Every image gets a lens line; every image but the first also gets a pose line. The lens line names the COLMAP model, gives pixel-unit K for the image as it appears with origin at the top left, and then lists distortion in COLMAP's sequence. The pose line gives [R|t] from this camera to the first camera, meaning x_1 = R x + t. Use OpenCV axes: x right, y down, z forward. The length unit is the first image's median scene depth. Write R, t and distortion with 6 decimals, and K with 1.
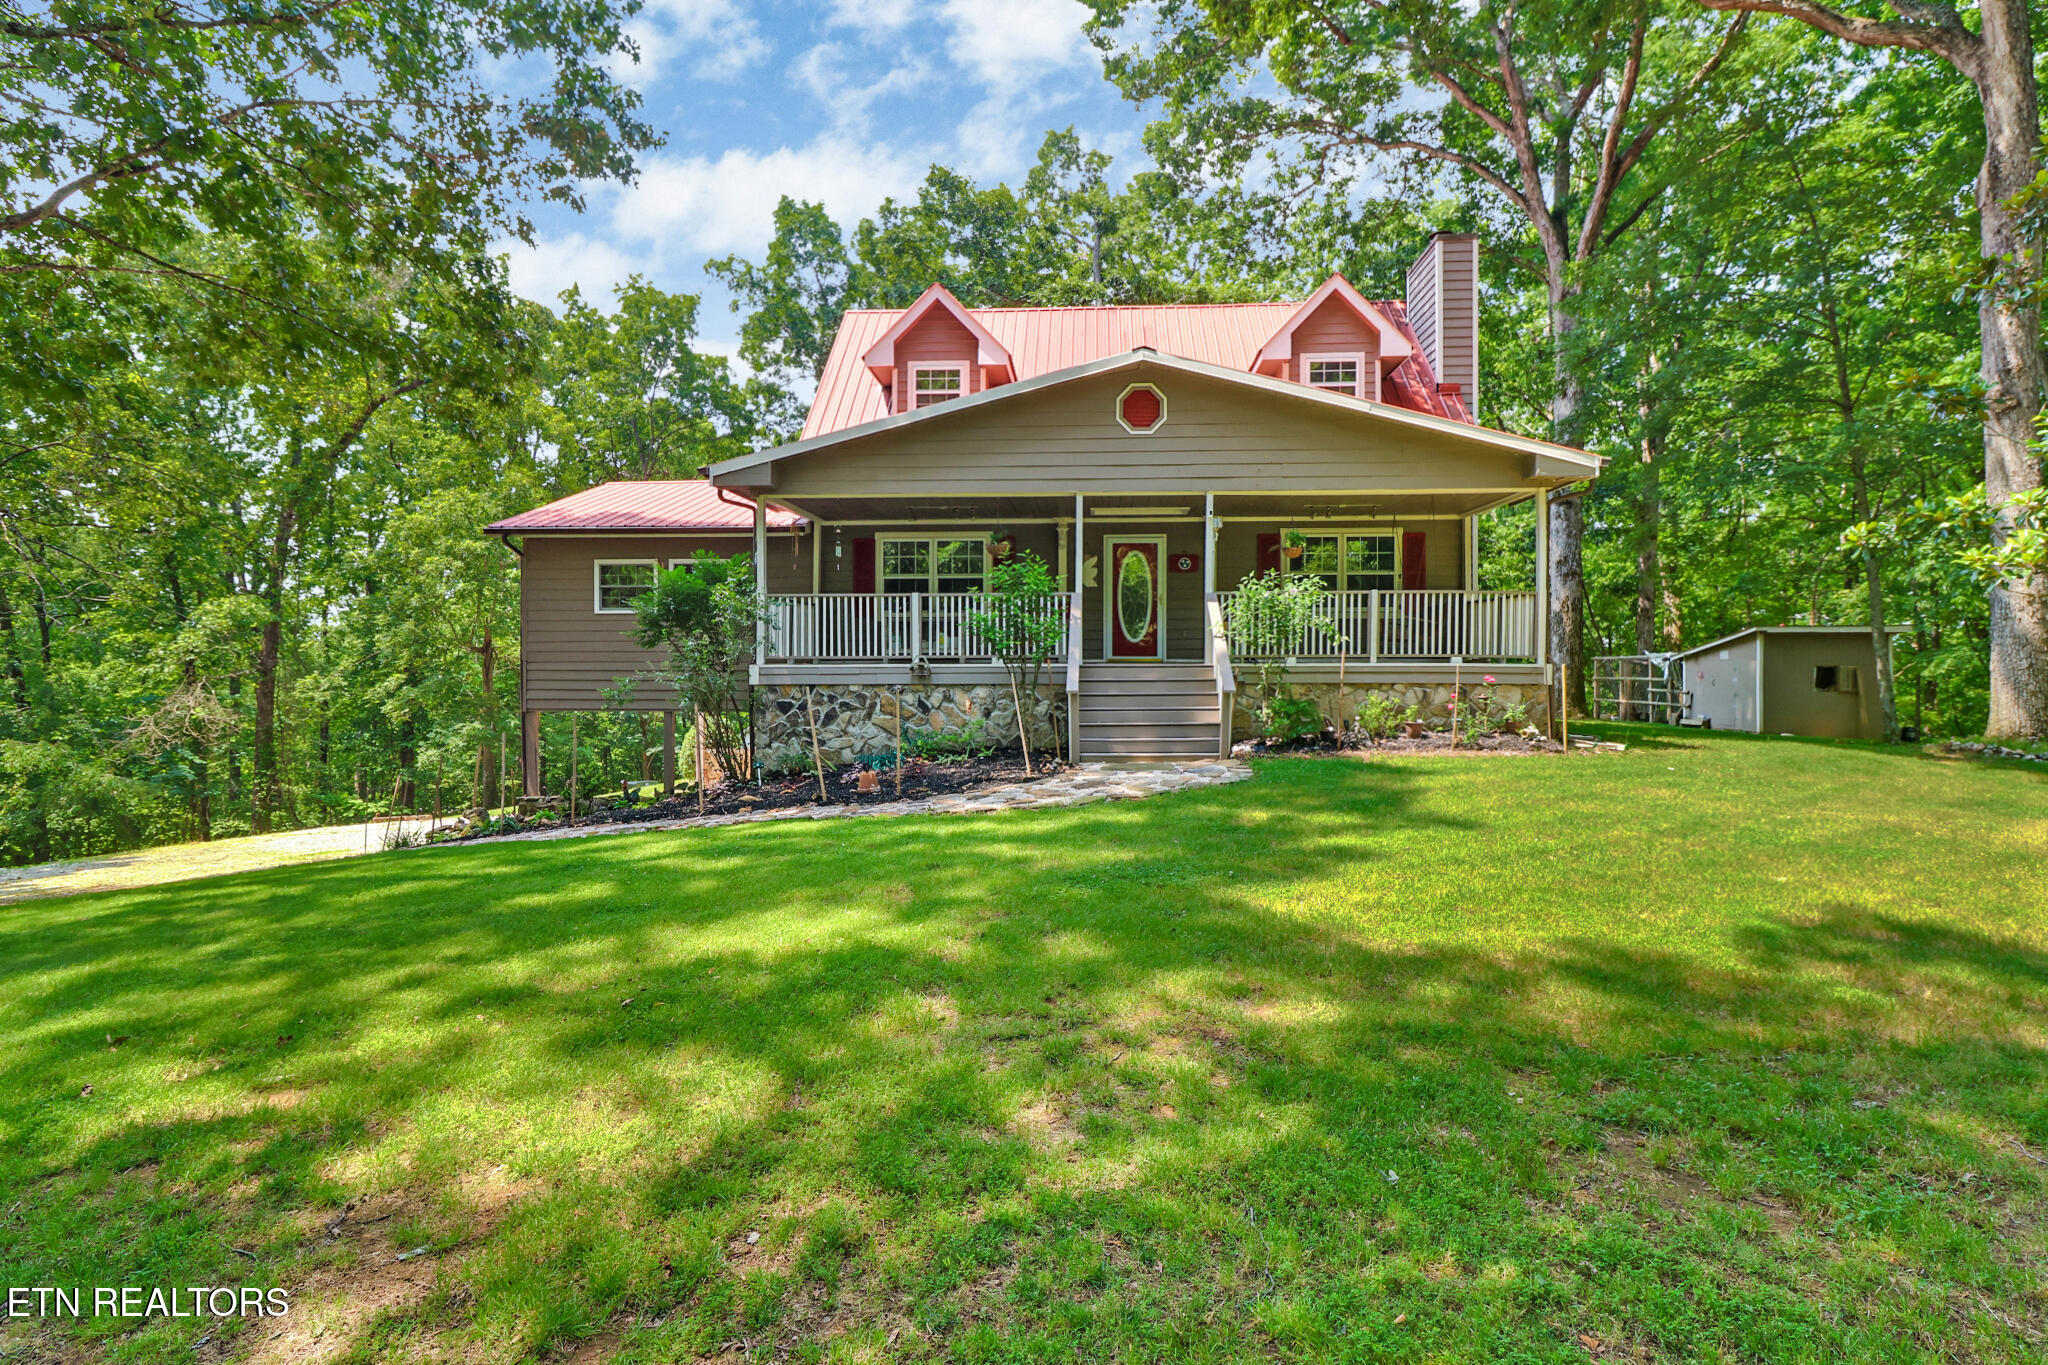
lens RADIAL K [[1058.9, 0, 1064.8], [0, 1058.9, 672.9], [0, 0, 1]] dist [0.014003, -0.000945]
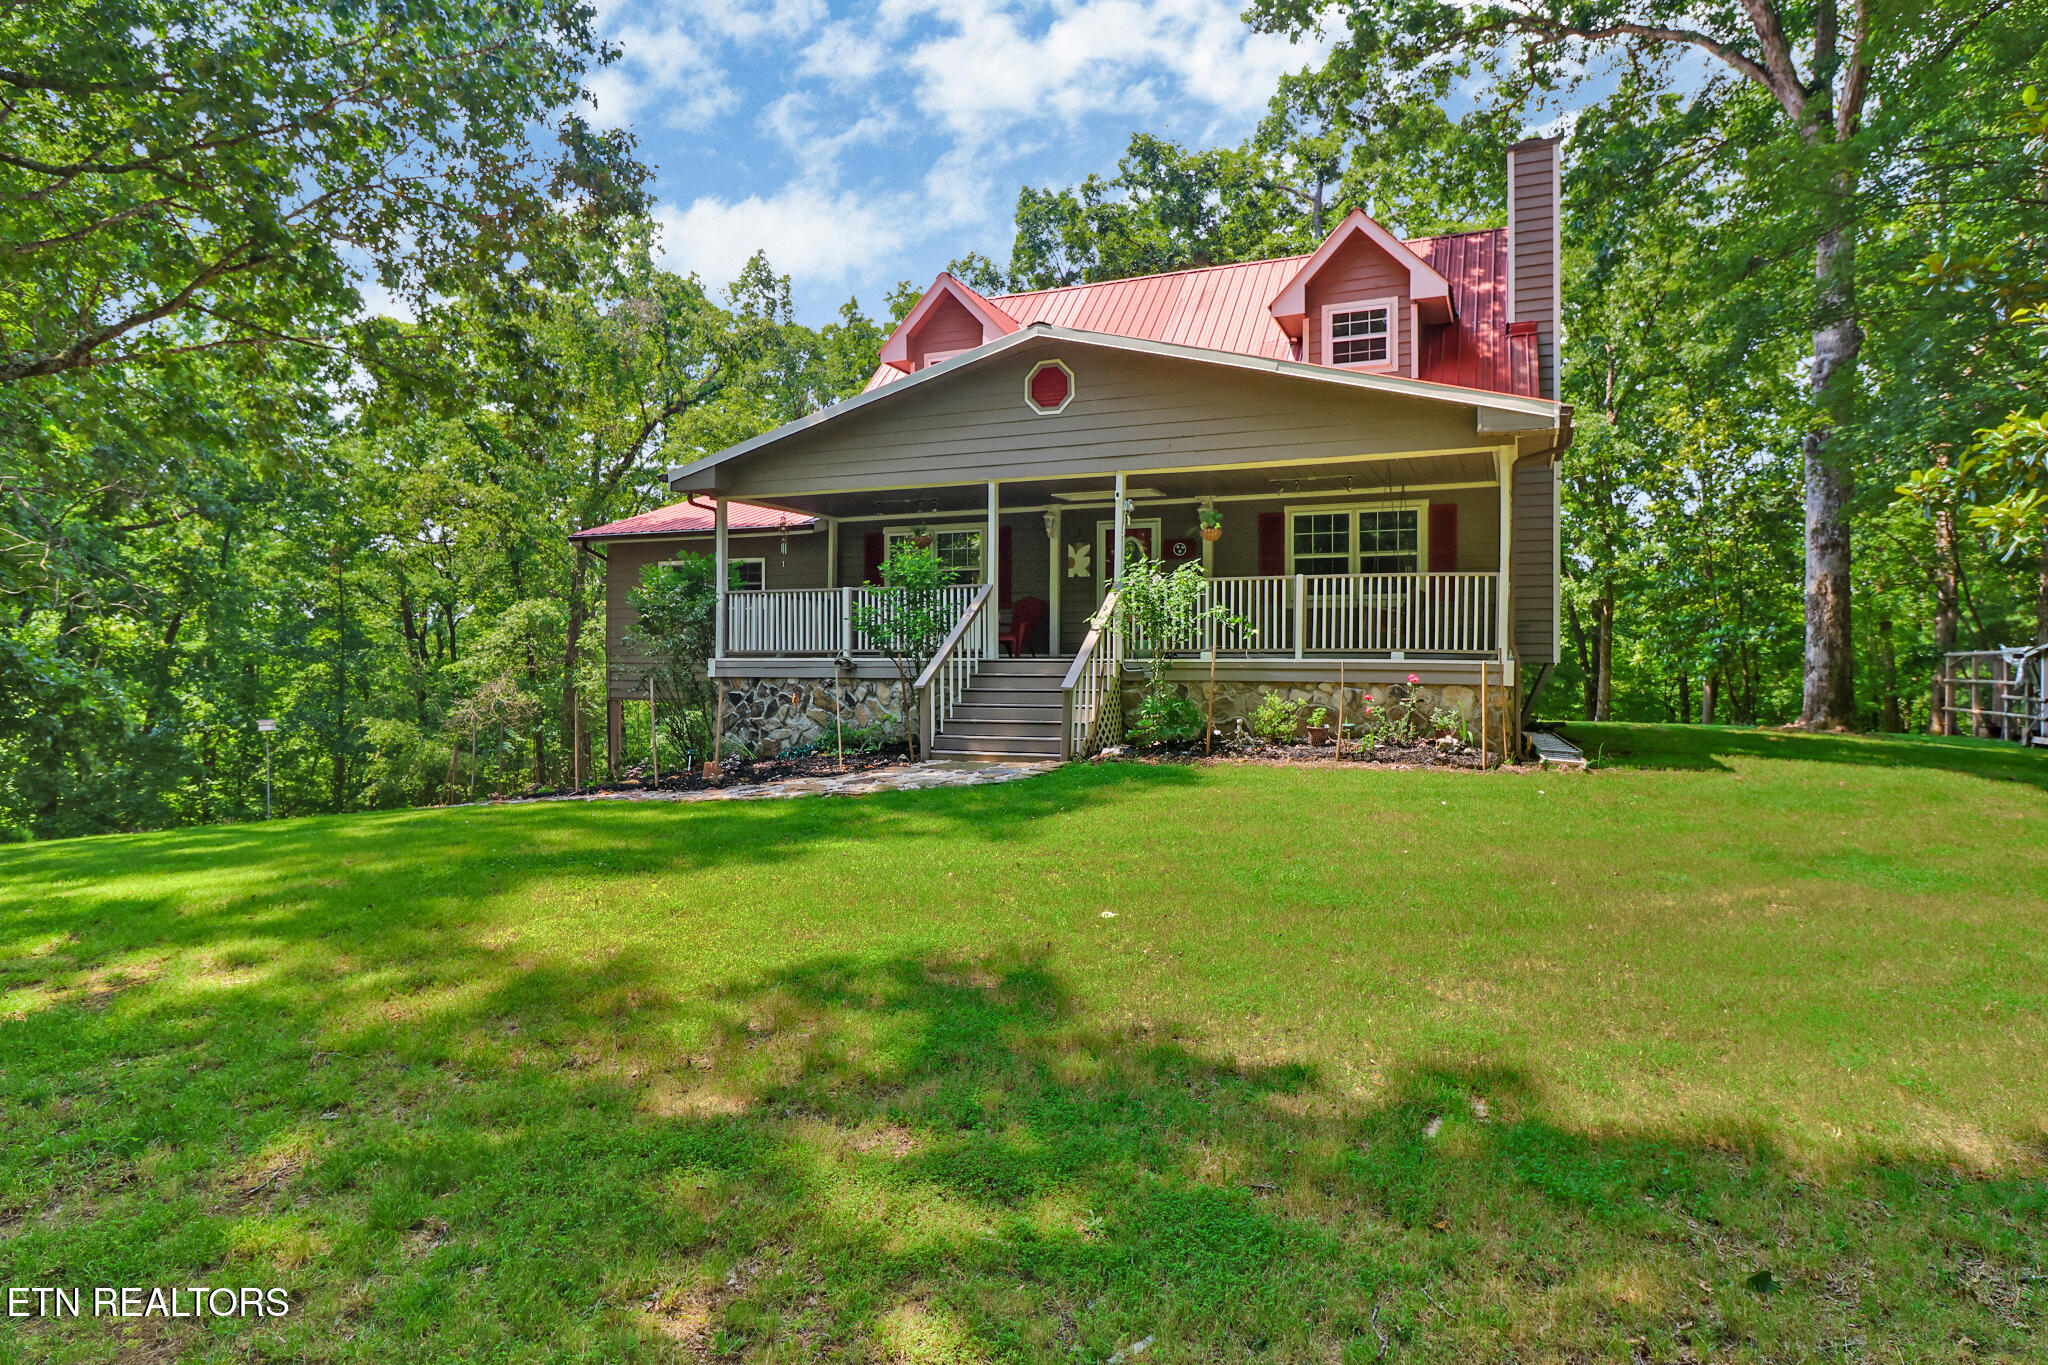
lens RADIAL K [[1126.0, 0, 1067.4], [0, 1126.0, 680.2], [0, 0, 1]] dist [0.001696, -0.000189]
pose [[0.941040, 0.009458, -0.338164, 0.367991], [-0.006034, 0.999919, 0.011173, -0.000564], [0.338242, -0.008474, 0.941021, 0.053904]]
